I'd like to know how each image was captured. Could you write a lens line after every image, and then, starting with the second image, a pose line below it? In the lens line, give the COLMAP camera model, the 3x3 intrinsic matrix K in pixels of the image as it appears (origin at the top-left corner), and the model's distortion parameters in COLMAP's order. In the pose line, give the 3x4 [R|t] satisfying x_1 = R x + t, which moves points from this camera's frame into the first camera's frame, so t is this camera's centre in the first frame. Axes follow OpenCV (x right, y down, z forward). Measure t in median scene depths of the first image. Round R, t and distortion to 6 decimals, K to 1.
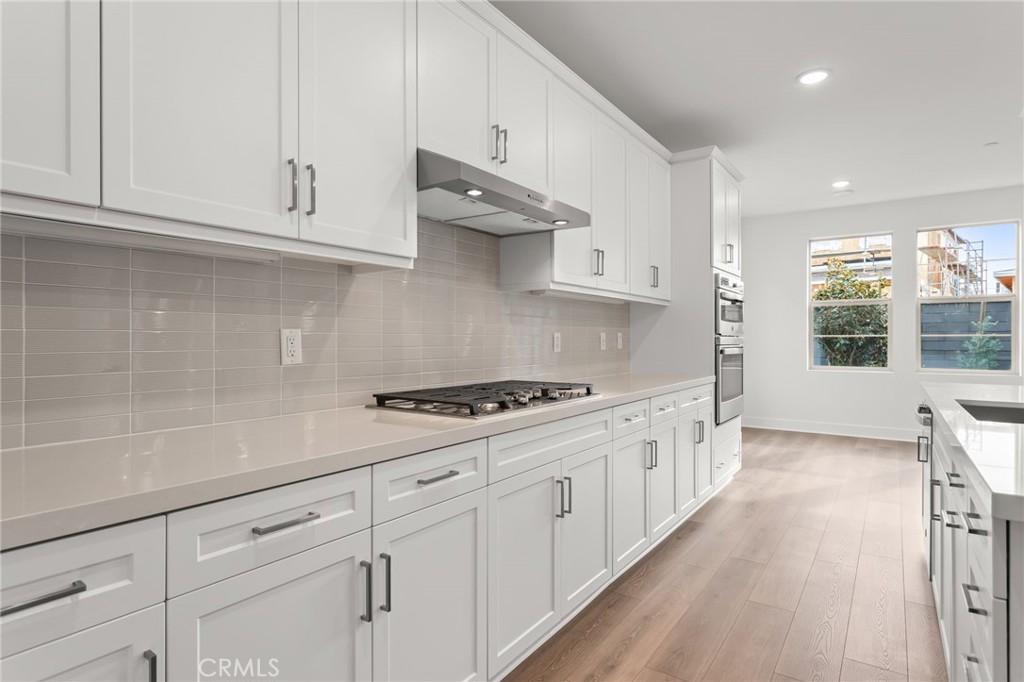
lens RADIAL K [[535.1, 0, 512.0], [0, 535.1, 341.0], [0, 0, 1]] dist [0.000296, 0.000180]
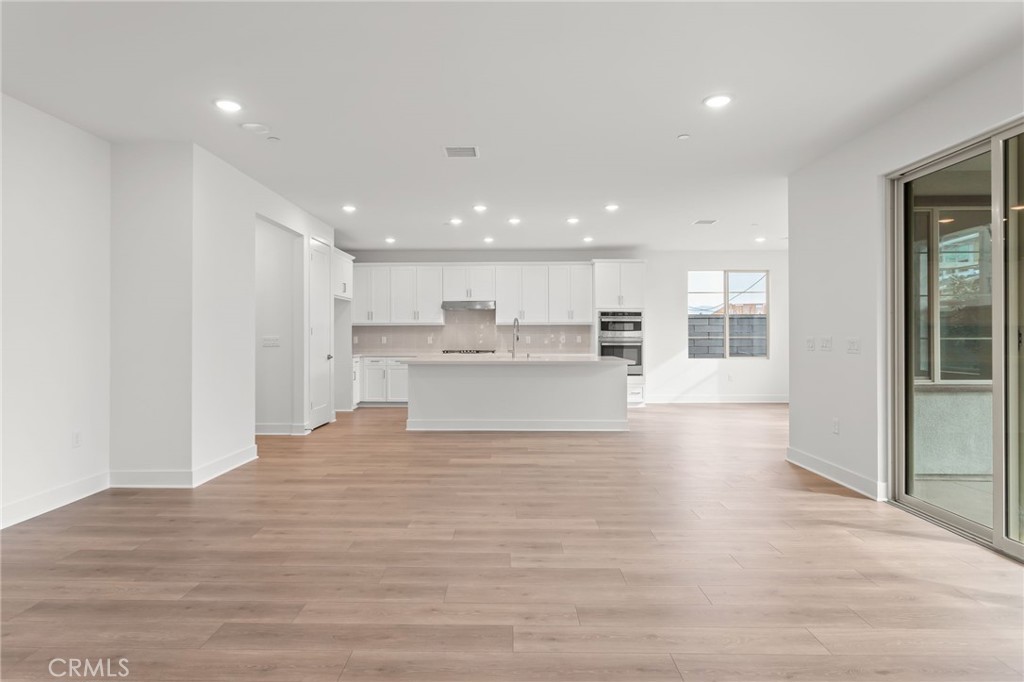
lens RADIAL K [[535.1, 0, 512.0], [0, 535.1, 341.0], [0, 0, 1]] dist [0.000296, 0.000180]
pose [[0.572473, 0.008666, -0.819877, 4.045969], [-0.007549, 0.999957, 0.005298, -0.014735], [0.819889, 0.003156, 0.572514, -1.263920]]
